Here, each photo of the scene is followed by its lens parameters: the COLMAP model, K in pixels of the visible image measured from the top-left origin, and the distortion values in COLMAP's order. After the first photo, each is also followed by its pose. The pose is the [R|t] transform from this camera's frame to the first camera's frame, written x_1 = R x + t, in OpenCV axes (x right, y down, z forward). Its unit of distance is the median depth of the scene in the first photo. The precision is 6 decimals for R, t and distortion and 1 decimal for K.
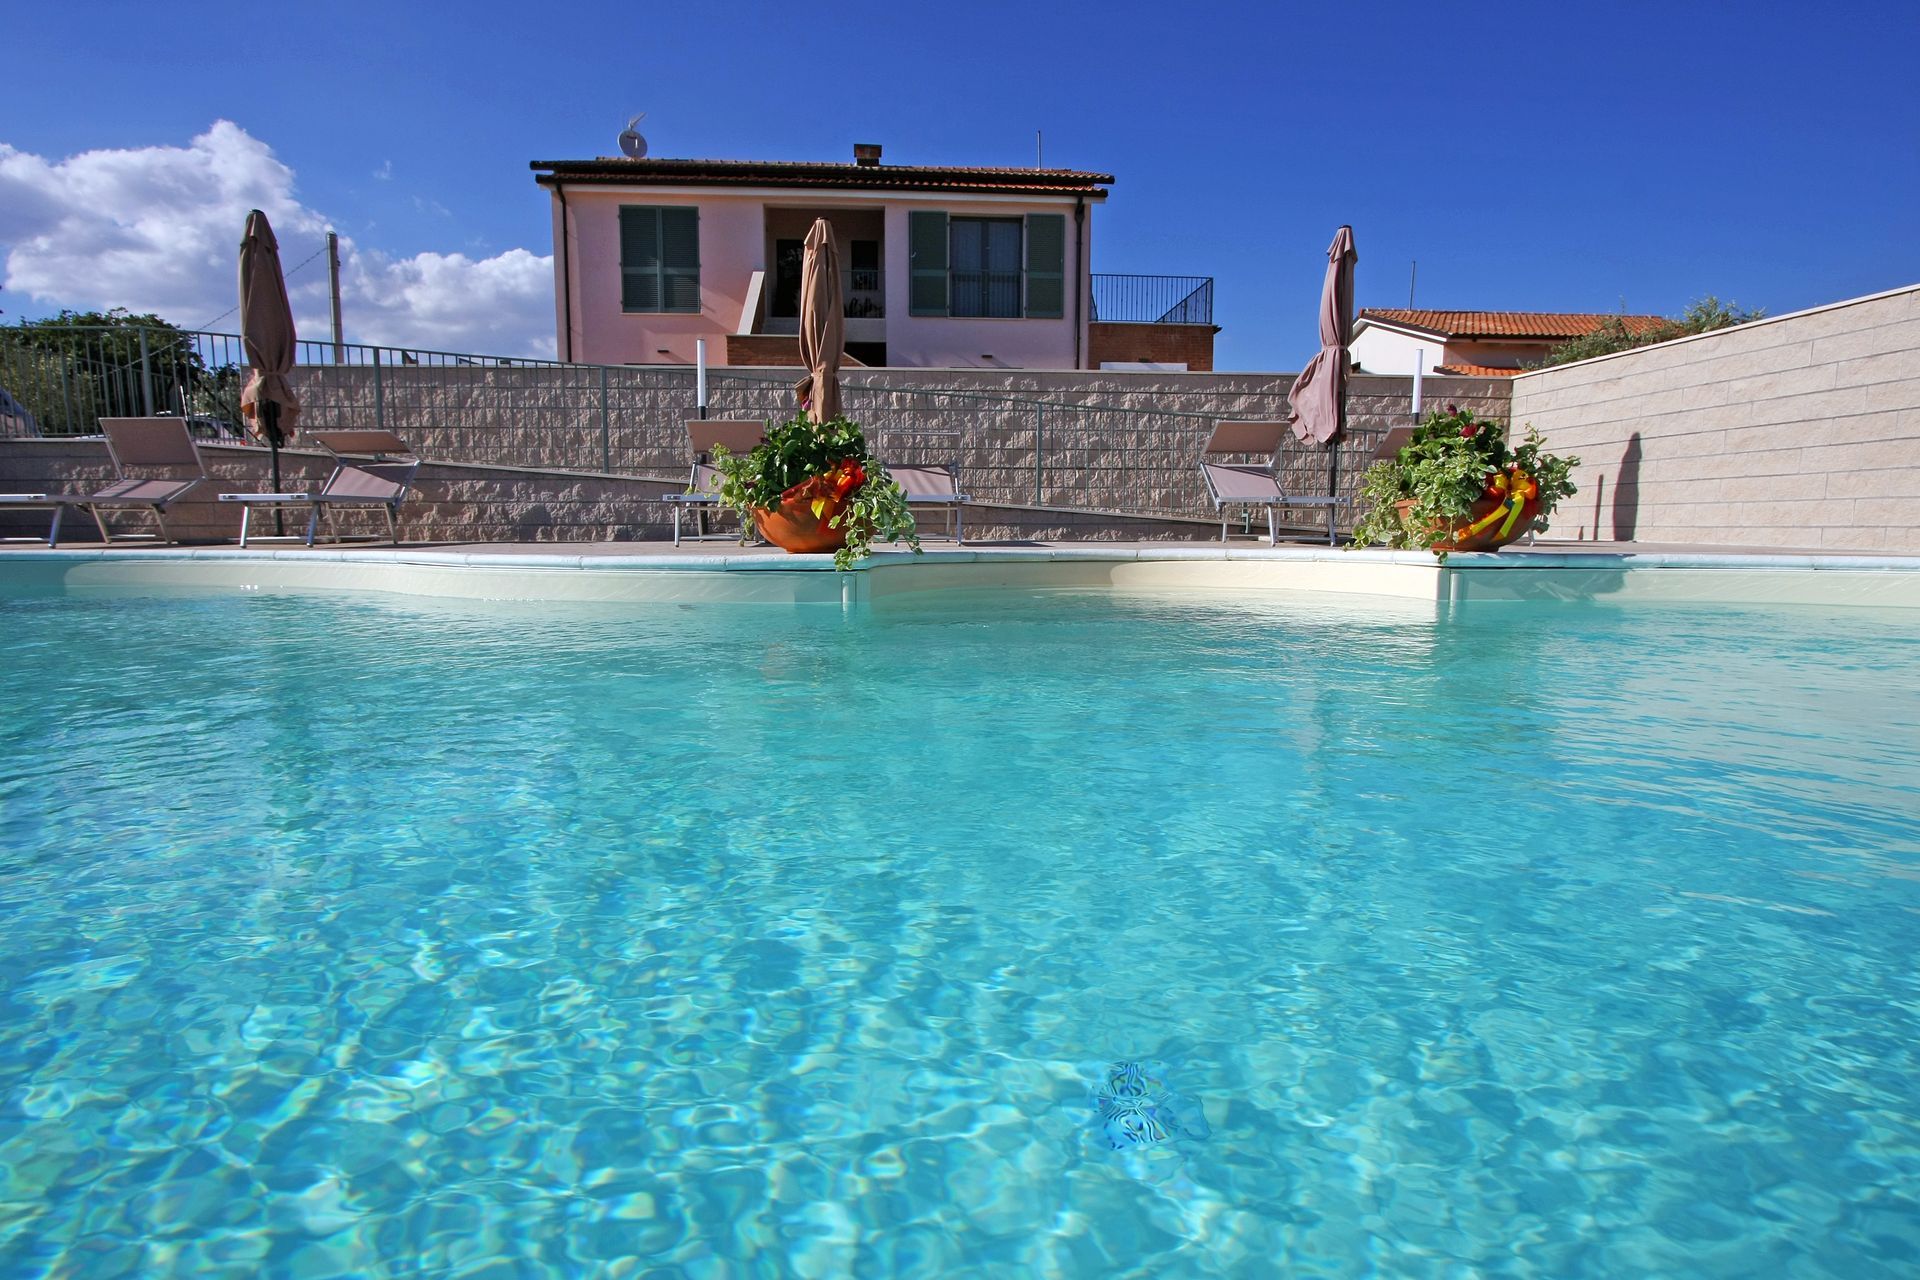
lens RADIAL K [[1013.1, 0, 960.0], [0, 1013.1, 640.0], [0, 0, 1]] dist [-0.015789, 0.001382]
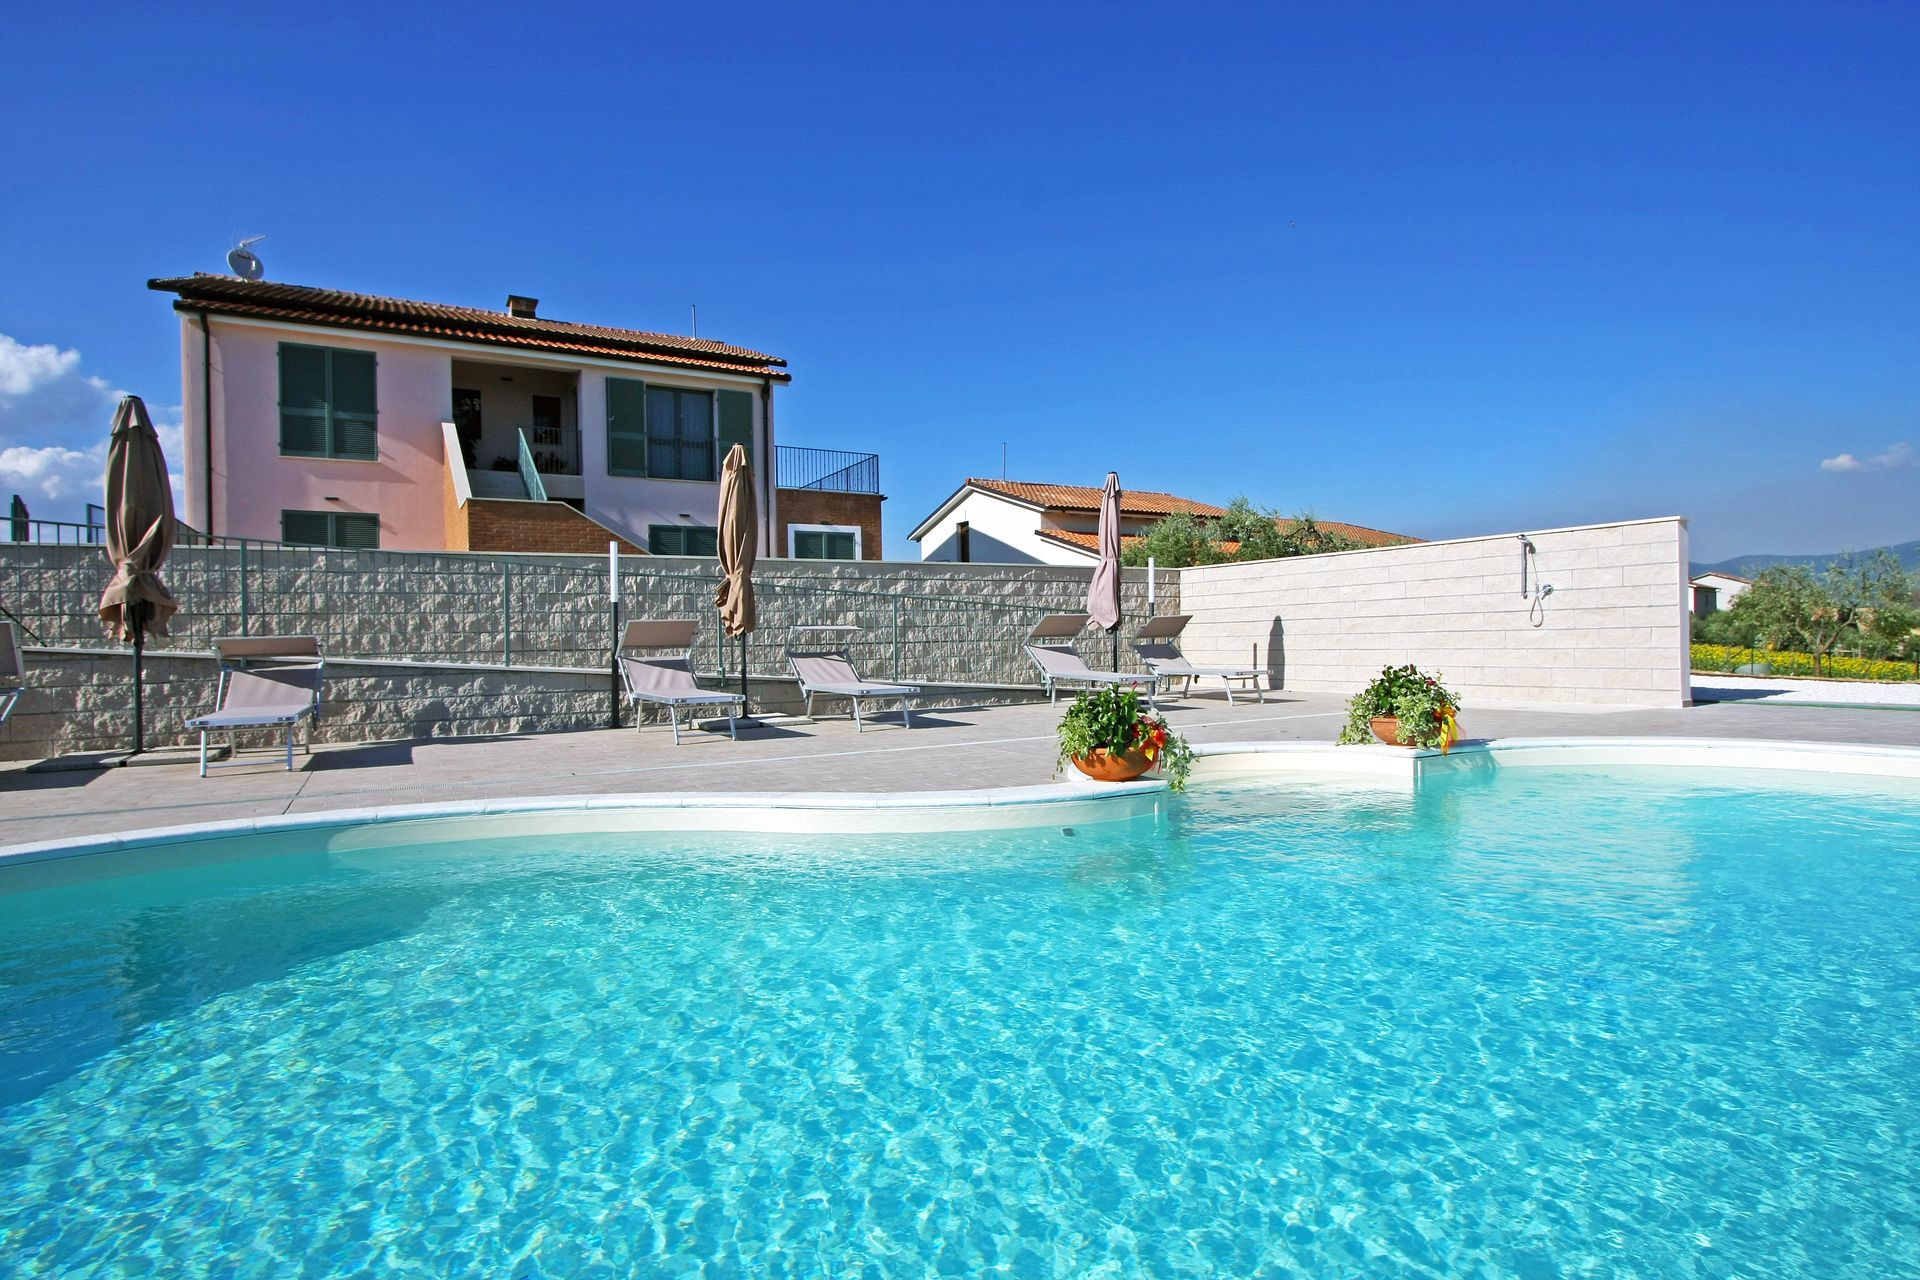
lens RADIAL K [[988.7, 0, 960.0], [0, 988.7, 640.0], [0, 0, 1]] dist [-0.014288, 0.000648]
pose [[0.900365, -0.019942, 0.434678, -0.172754], [0.069605, 0.992687, -0.098633, -0.028654], [-0.429532, 0.119061, 0.895168, -0.038983]]
